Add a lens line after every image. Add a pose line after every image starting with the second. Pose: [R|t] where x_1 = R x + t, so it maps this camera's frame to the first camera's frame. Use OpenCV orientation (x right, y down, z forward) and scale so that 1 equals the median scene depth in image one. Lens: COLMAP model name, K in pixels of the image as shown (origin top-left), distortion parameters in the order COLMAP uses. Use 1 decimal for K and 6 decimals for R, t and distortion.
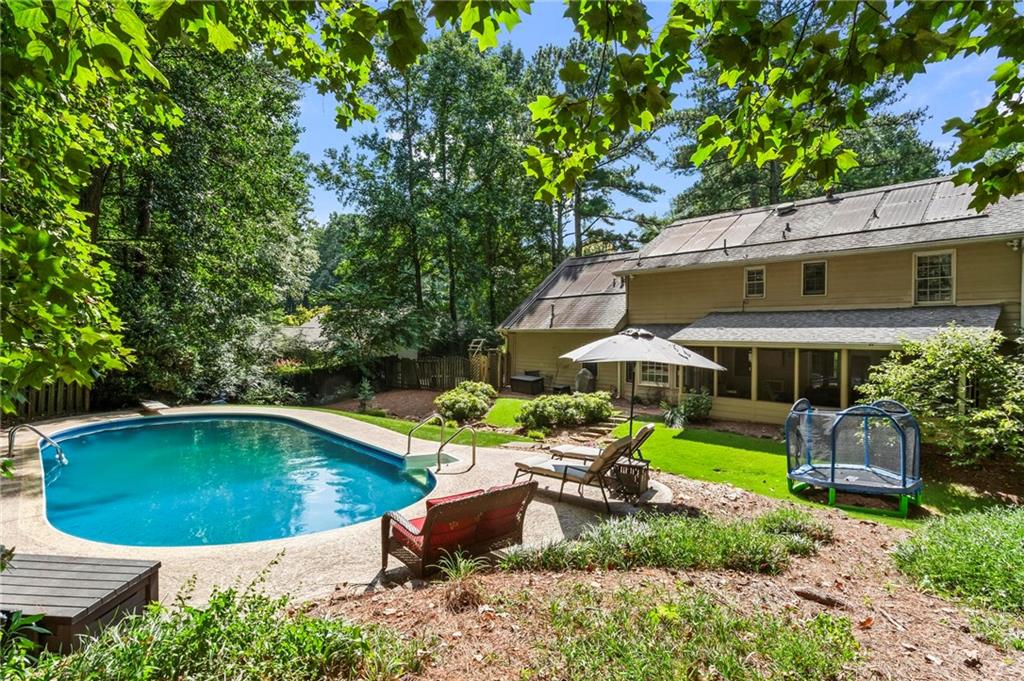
lens RADIAL K [[532.4, 0, 511.9], [0, 532.4, 337.2], [0, 0, 1]] dist [-0.001773, -0.000250]
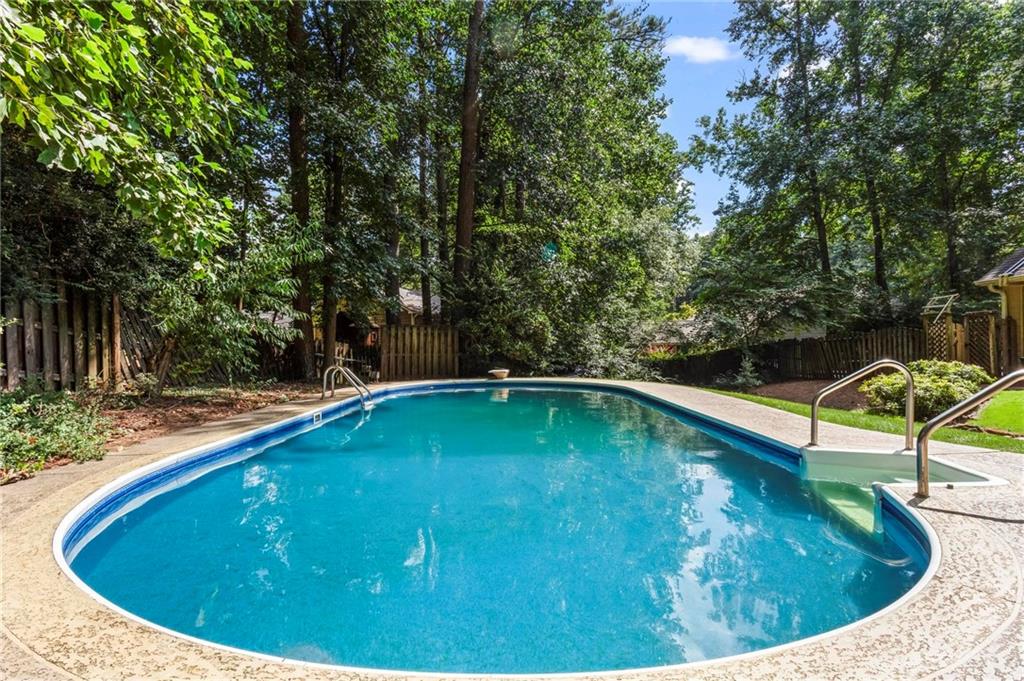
lens RADIAL K [[485.8, 0, 488.4], [0, 485.8, 341.4], [0, 0, 1]] dist [-0.002927, 0.002461]
pose [[0.709570, -0.031822, -0.703916, -0.030021], [0.023387, 0.999493, -0.021609, 0.040828], [0.704247, -0.001129, 0.709954, 0.158867]]
